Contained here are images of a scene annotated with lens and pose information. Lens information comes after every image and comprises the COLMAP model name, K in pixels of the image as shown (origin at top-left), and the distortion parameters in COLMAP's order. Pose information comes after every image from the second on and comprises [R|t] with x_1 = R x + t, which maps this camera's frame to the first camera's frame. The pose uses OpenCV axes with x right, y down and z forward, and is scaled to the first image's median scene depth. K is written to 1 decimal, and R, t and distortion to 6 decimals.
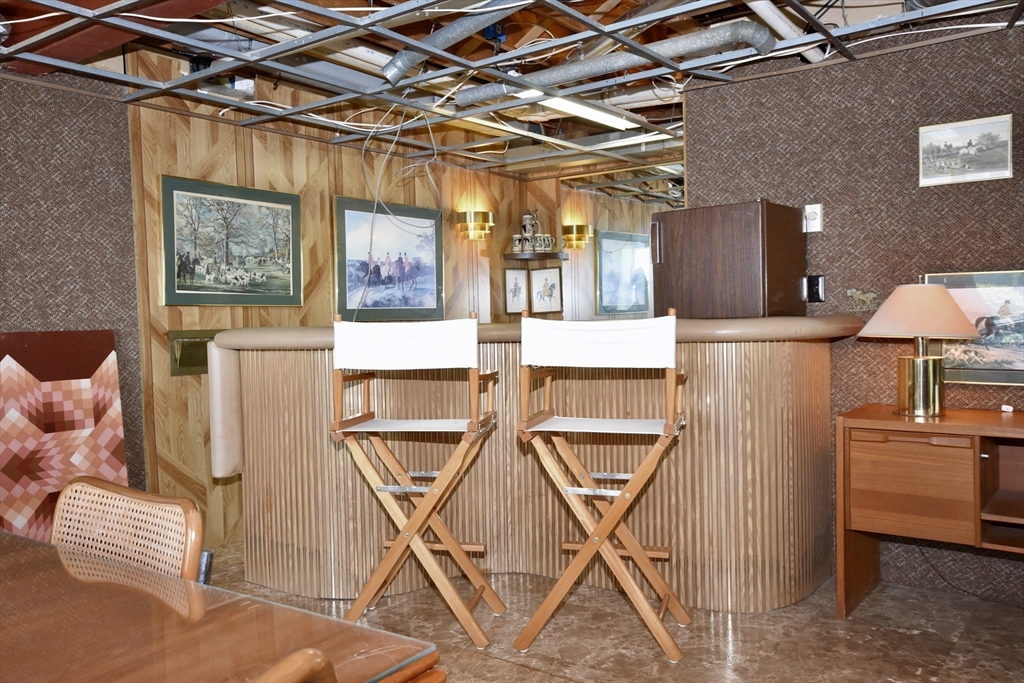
lens RADIAL K [[839.3, 0, 510.3], [0, 839.3, 341.8], [0, 0, 1]] dist [0.058477, 0.002550]
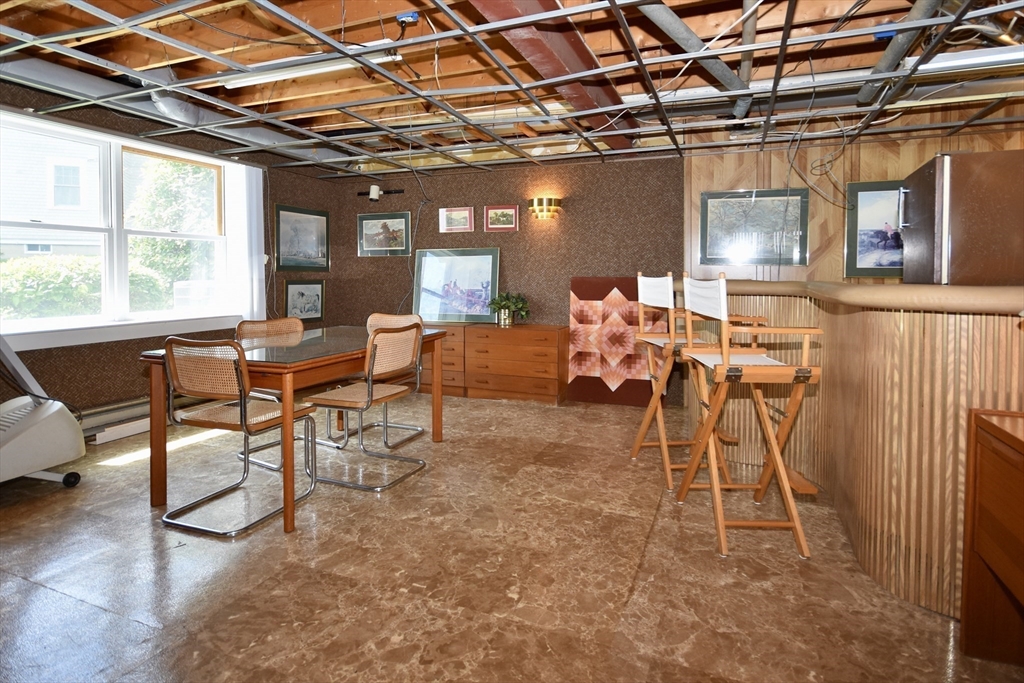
lens RADIAL K [[459.8, 0, 492.3], [0, 459.8, 275.1], [0, 0, 1]] dist [-0.002396, -0.001399]
pose [[0.309519, 0.040473, -0.950032, 0.405914], [-0.034554, 0.998913, 0.031298, -0.039285], [0.950265, 0.023140, 0.310581, 0.309573]]
